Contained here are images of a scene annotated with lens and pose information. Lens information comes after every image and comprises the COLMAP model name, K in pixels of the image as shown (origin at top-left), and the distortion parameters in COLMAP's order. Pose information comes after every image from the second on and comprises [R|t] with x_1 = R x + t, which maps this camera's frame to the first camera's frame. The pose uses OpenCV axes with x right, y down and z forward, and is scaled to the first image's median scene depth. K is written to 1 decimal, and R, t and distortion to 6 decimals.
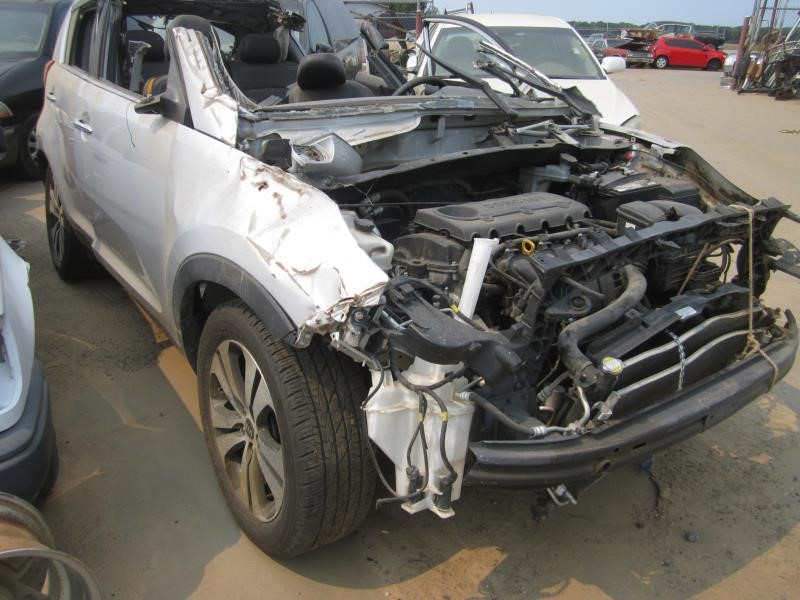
lens RADIAL K [[677.7, 0, 400.0], [0, 677.7, 300.0], [0, 0, 1]] dist [-0.040881, -0.000331]
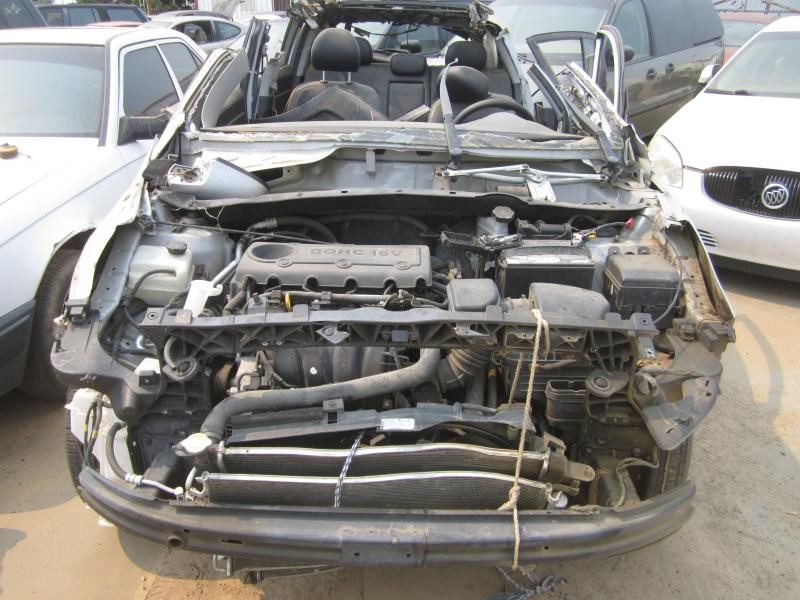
lens RADIAL K [[684.2, 0, 400.0], [0, 684.2, 300.0], [0, 0, 1]] dist [-0.075591, -0.000862]
pose [[0.800612, 0.223696, -0.555861, 0.742673], [-0.214965, 0.973172, 0.082018, -0.170583], [0.559295, 0.053826, 0.827219, 0.274644]]
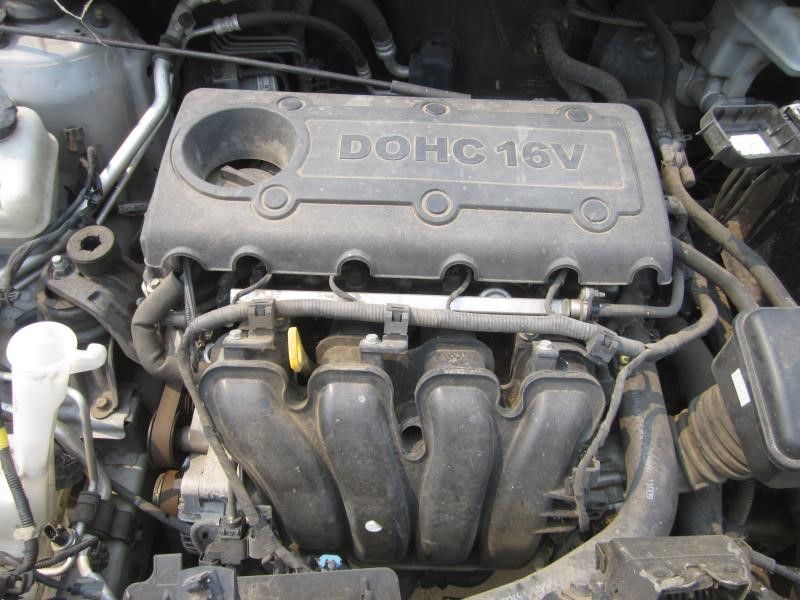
lens RADIAL K [[677.7, 0, 400.0], [0, 677.7, 300.0], [0, 0, 1]] dist [-0.040881, -0.000331]
pose [[0.798534, 0.493252, -0.345032, 0.301964], [-0.229468, 0.779346, 0.583064, -0.277904], [0.556497, -0.386422, 0.735520, 0.697716]]
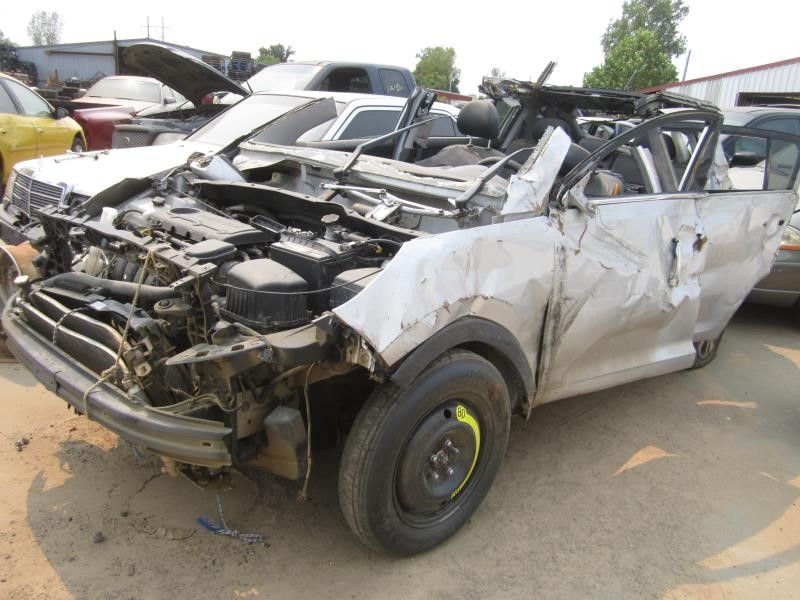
lens RADIAL K [[677.7, 0, 400.0], [0, 677.7, 300.0], [0, 0, 1]] dist [-0.040881, -0.000331]
pose [[0.215498, 0.268209, -0.938949, 1.442517], [-0.431874, 0.888568, 0.154699, -0.351445], [0.875811, 0.372170, 0.307317, 0.964232]]
